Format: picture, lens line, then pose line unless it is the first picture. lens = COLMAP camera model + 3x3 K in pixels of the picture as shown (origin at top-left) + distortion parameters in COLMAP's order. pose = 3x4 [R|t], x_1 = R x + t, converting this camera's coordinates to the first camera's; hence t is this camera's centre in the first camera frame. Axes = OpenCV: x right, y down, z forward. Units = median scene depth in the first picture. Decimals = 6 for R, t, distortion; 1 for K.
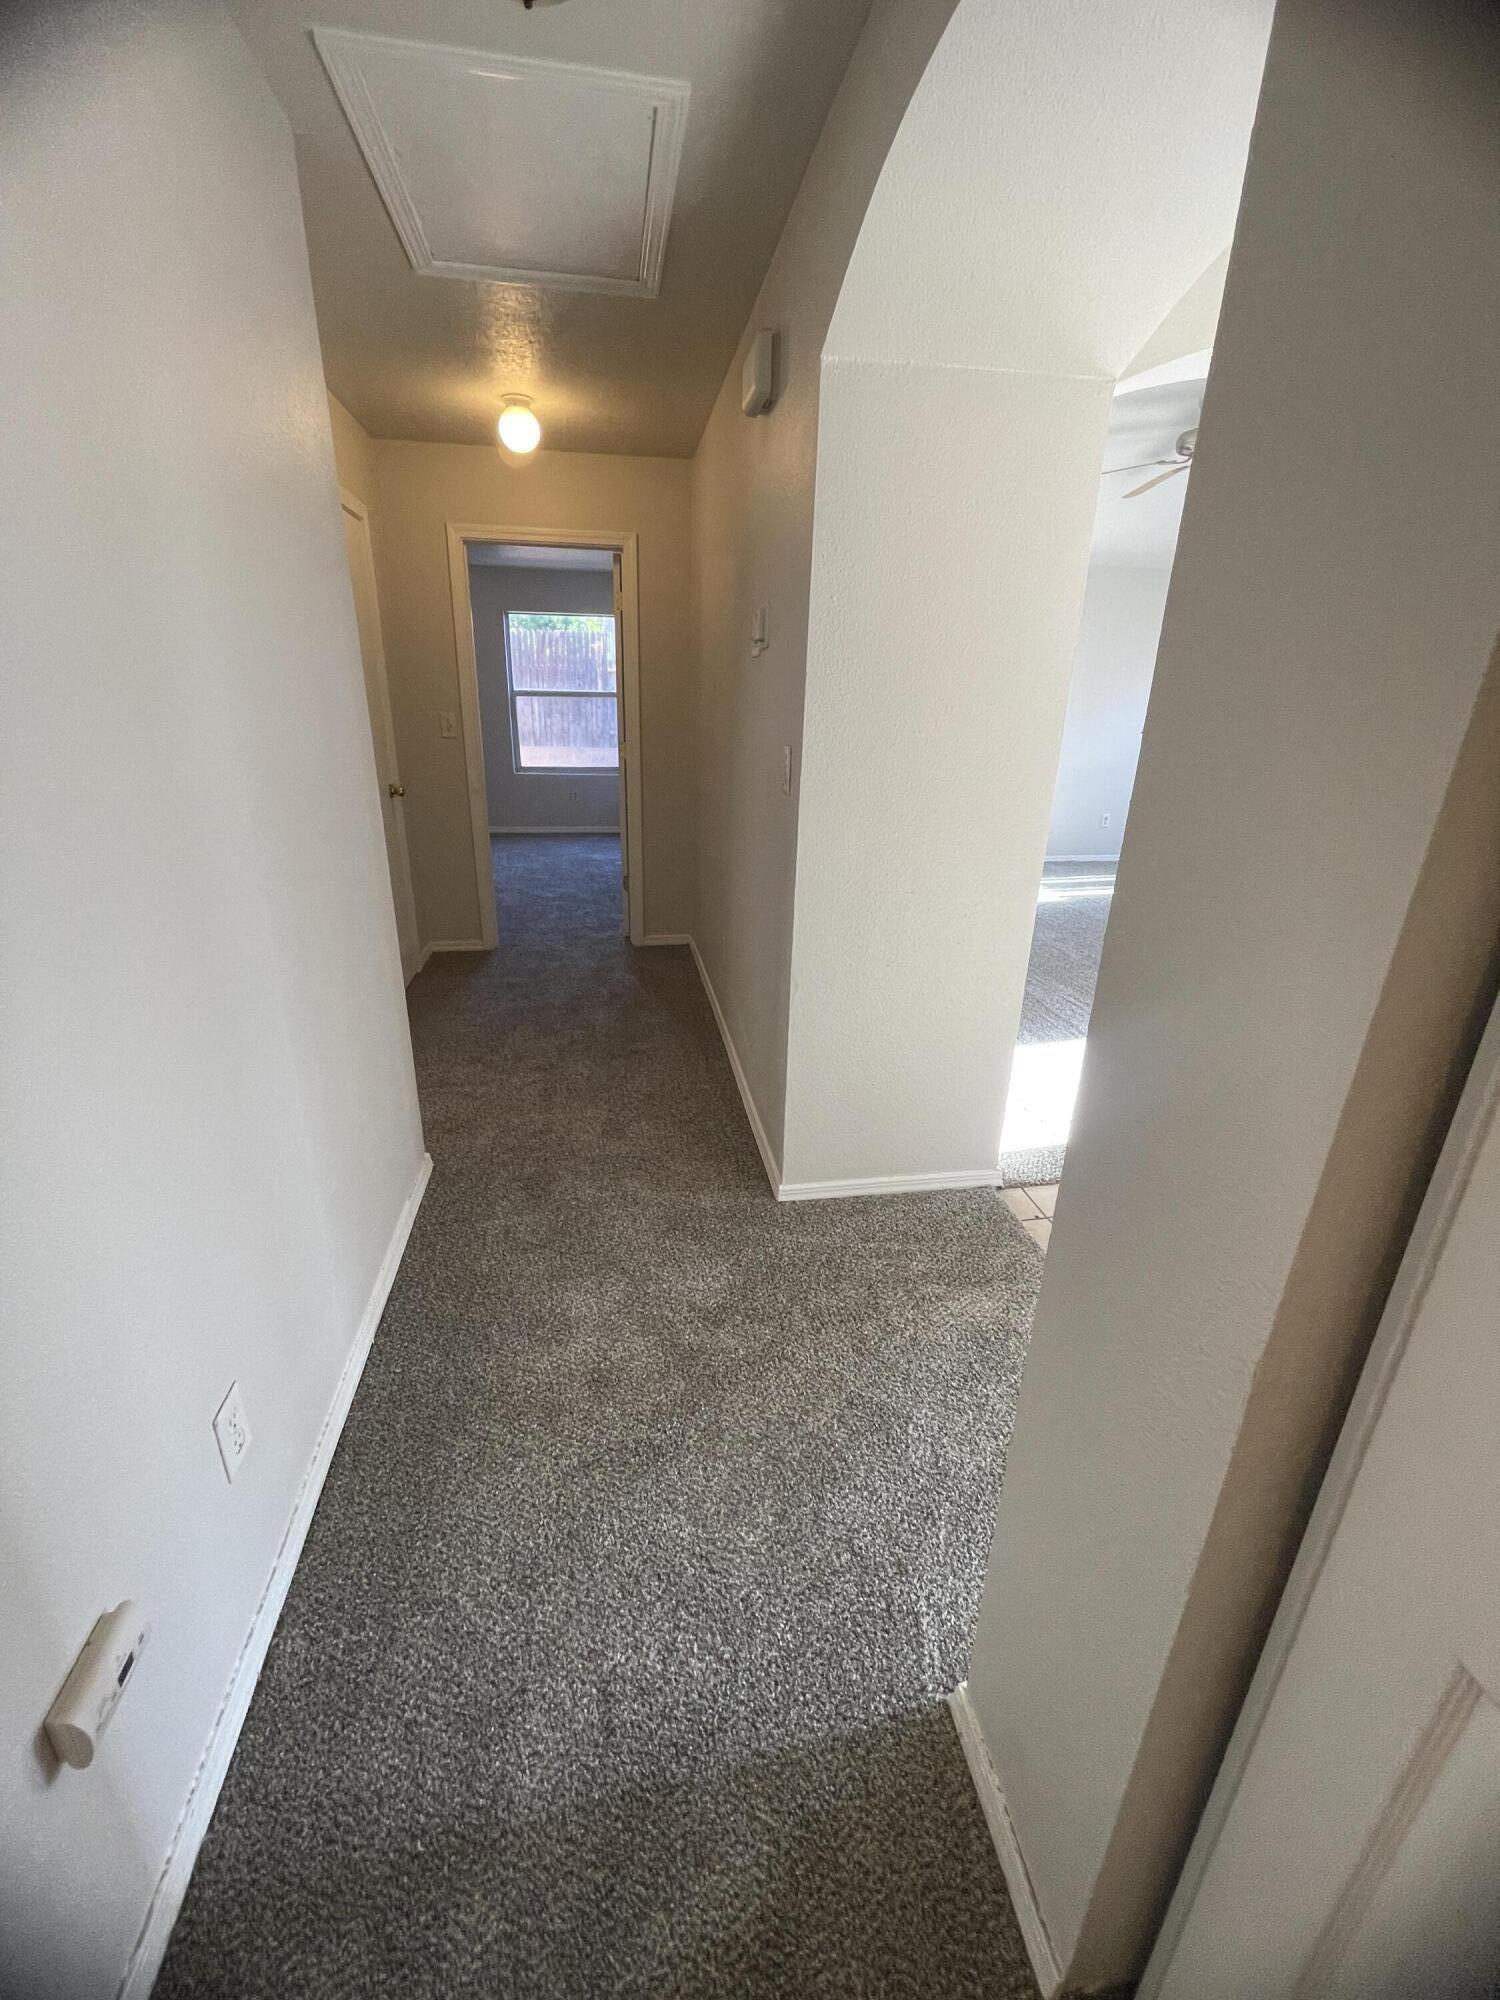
lens RADIAL K [[805.0, 0, 750.0], [0, 805.0, 1000.0], [0, 0, 1]] dist [0.001686, 0.000693]
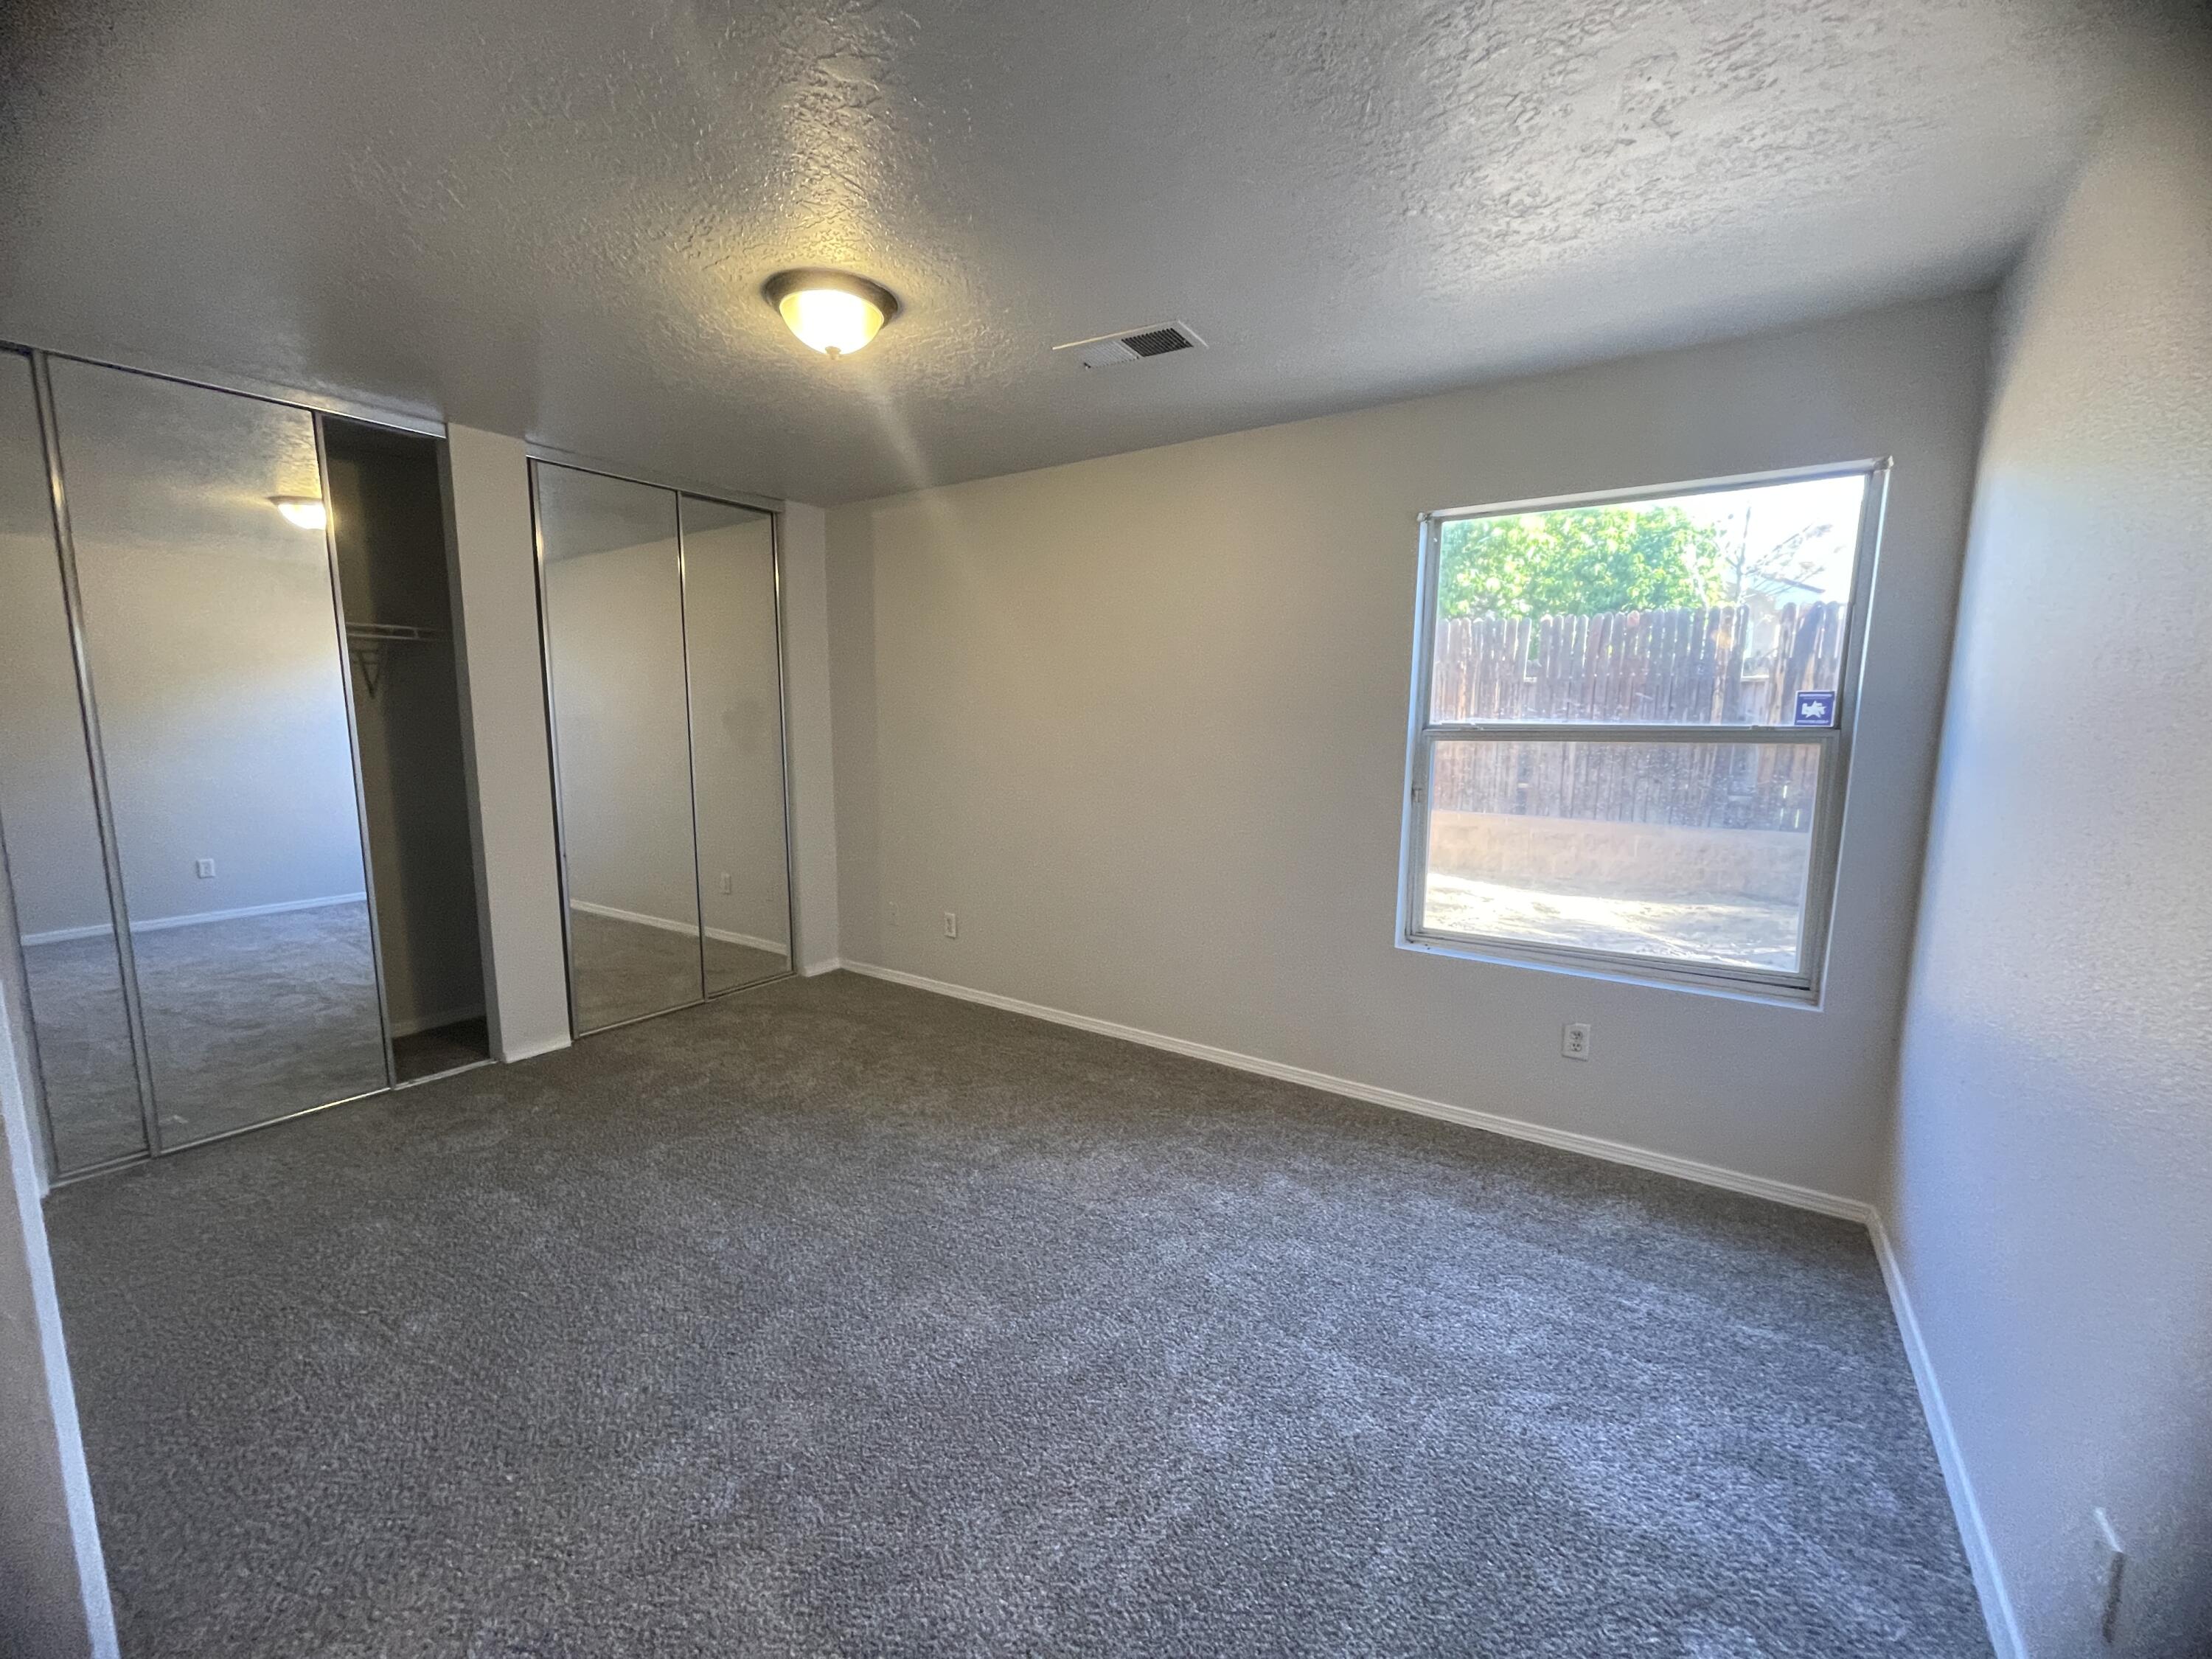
lens RADIAL K [[890.4, 0, 1098.1], [0, 890.4, 837.7], [0, 0, 1]] dist [0.001686, 0.000693]
pose [[0.717210, 0.080114, -0.692237, -0.336664], [-0.239867, 0.961048, -0.137296, -0.668949], [0.654274, 0.264515, 0.708490, 1.731107]]
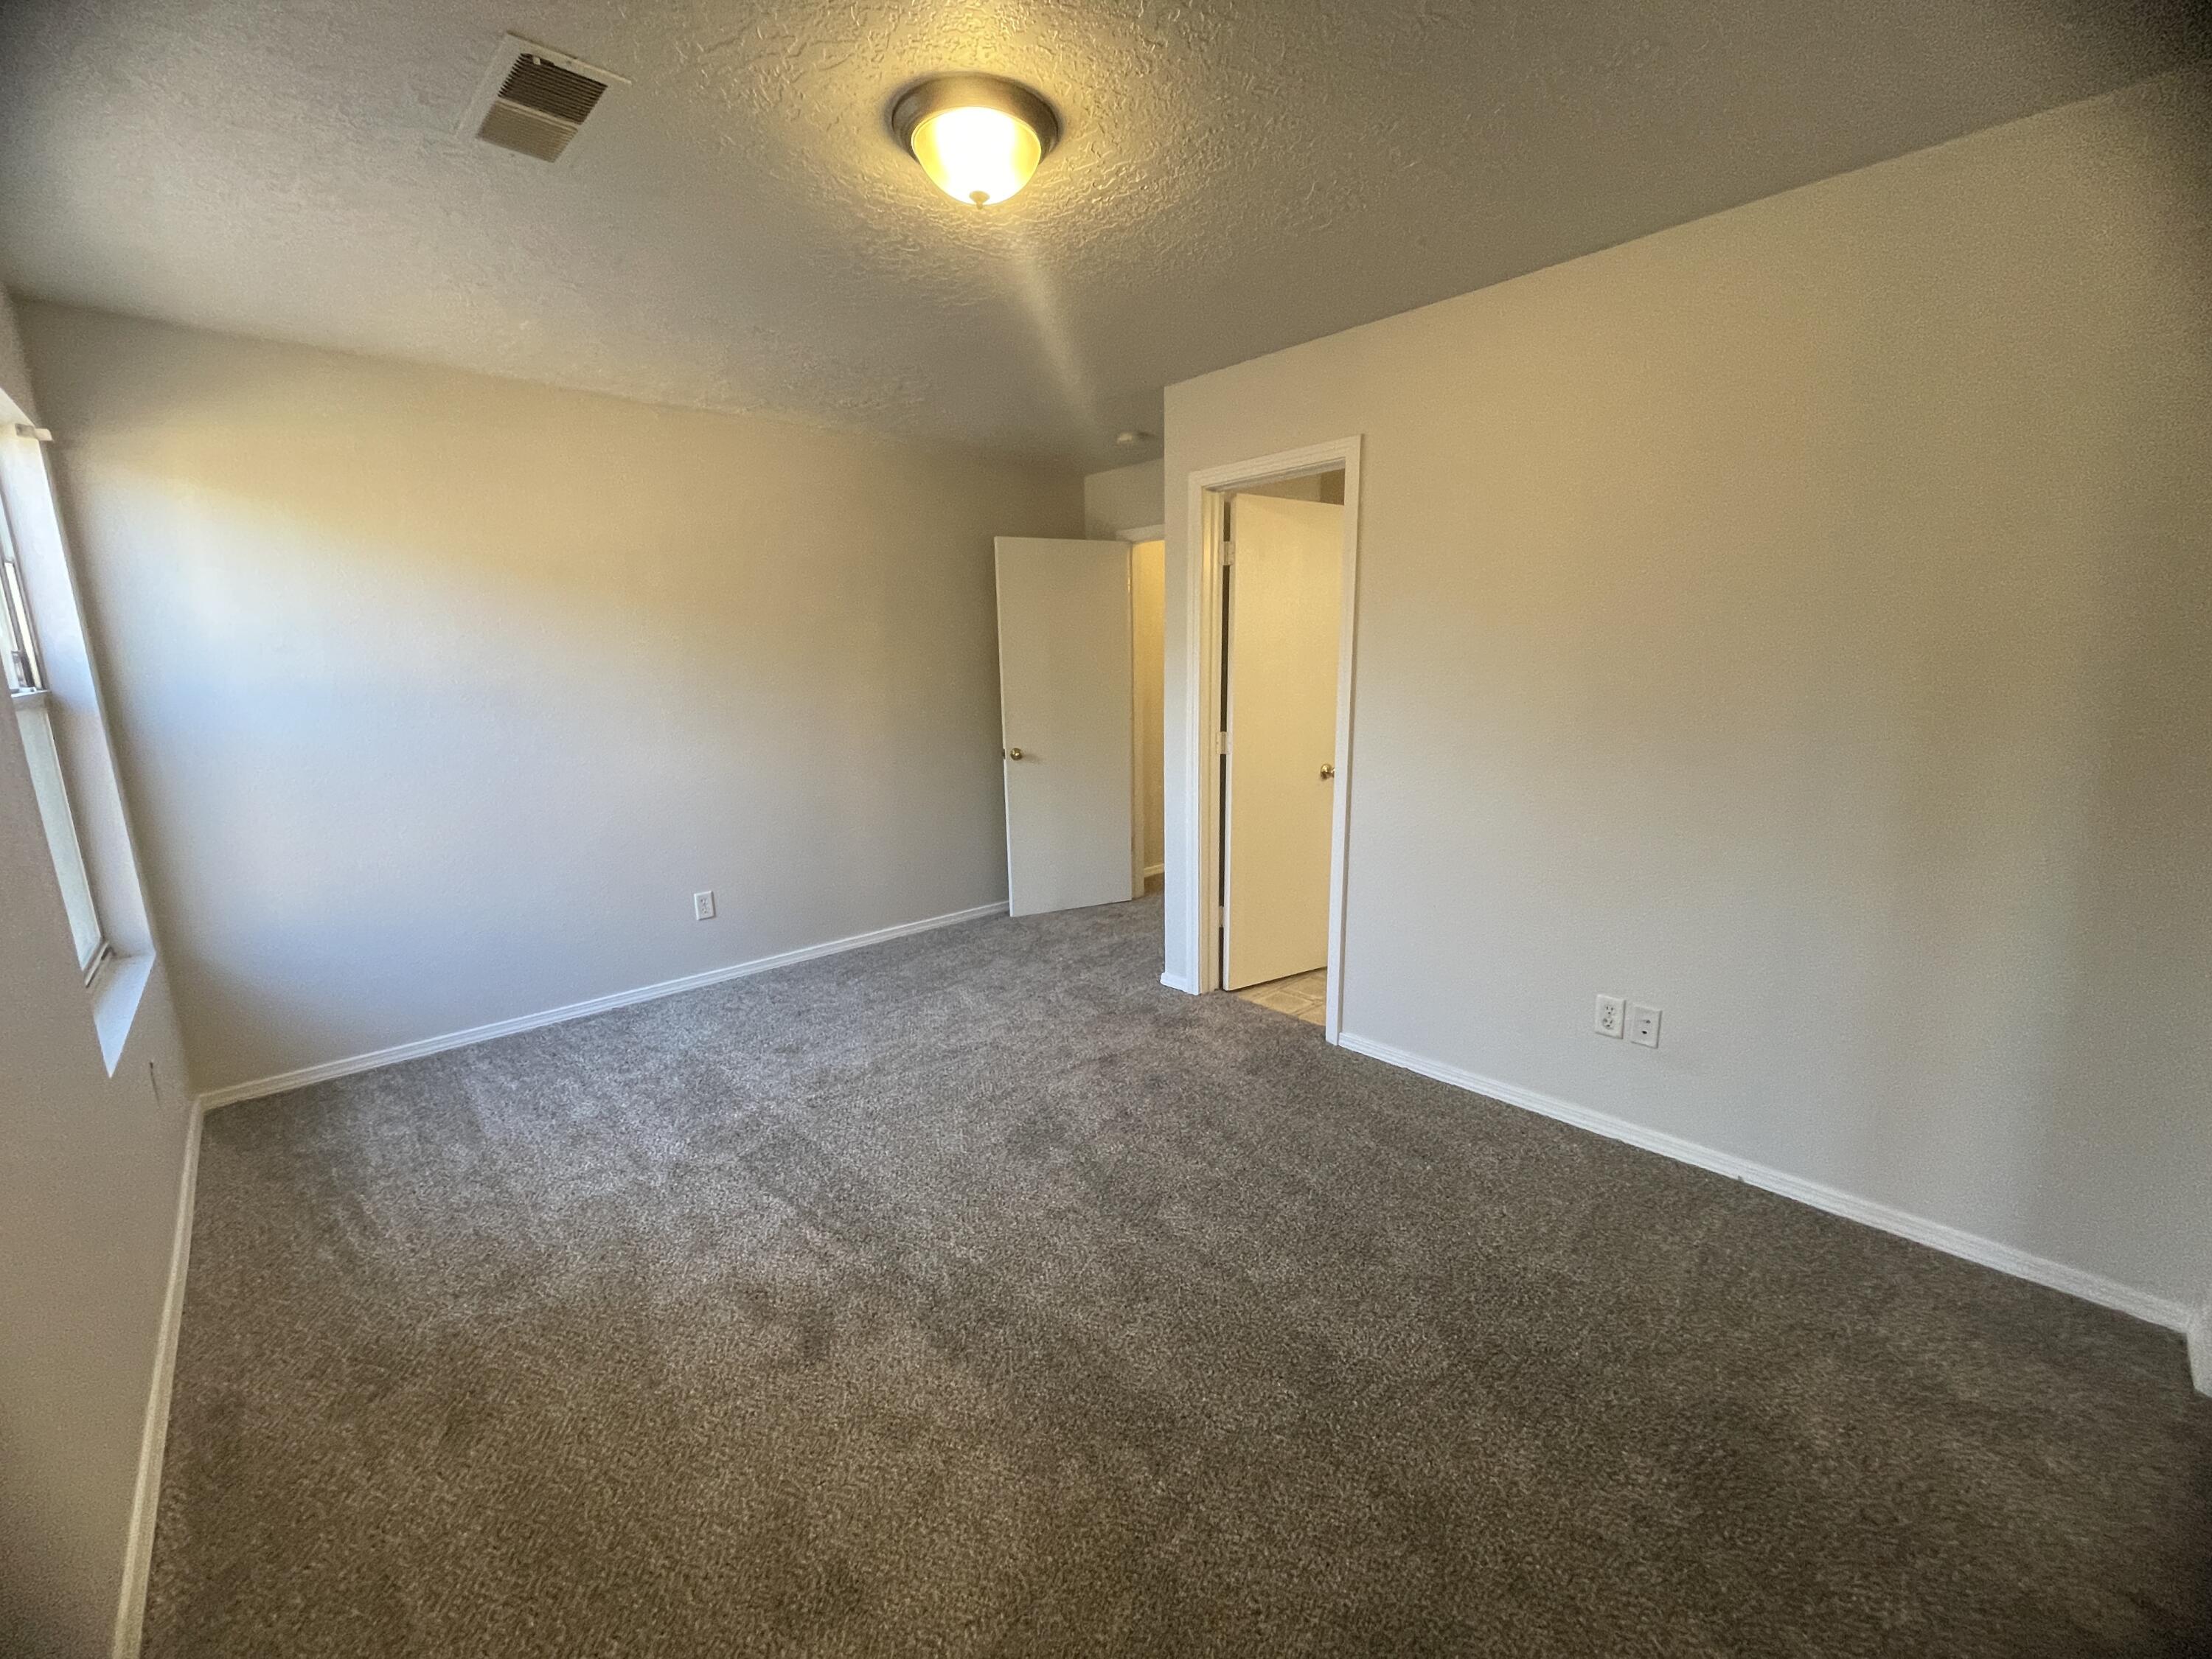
lens RADIAL K [[890.4, 0, 1098.1], [0, 890.4, 837.7], [0, 0, 1]] dist [0.001686, 0.000693]
pose [[-0.544789, -0.176607, 0.819765, -1.662134], [0.301535, 0.870929, 0.388020, -0.956563], [-0.782484, 0.458577, -0.421219, 2.396388]]
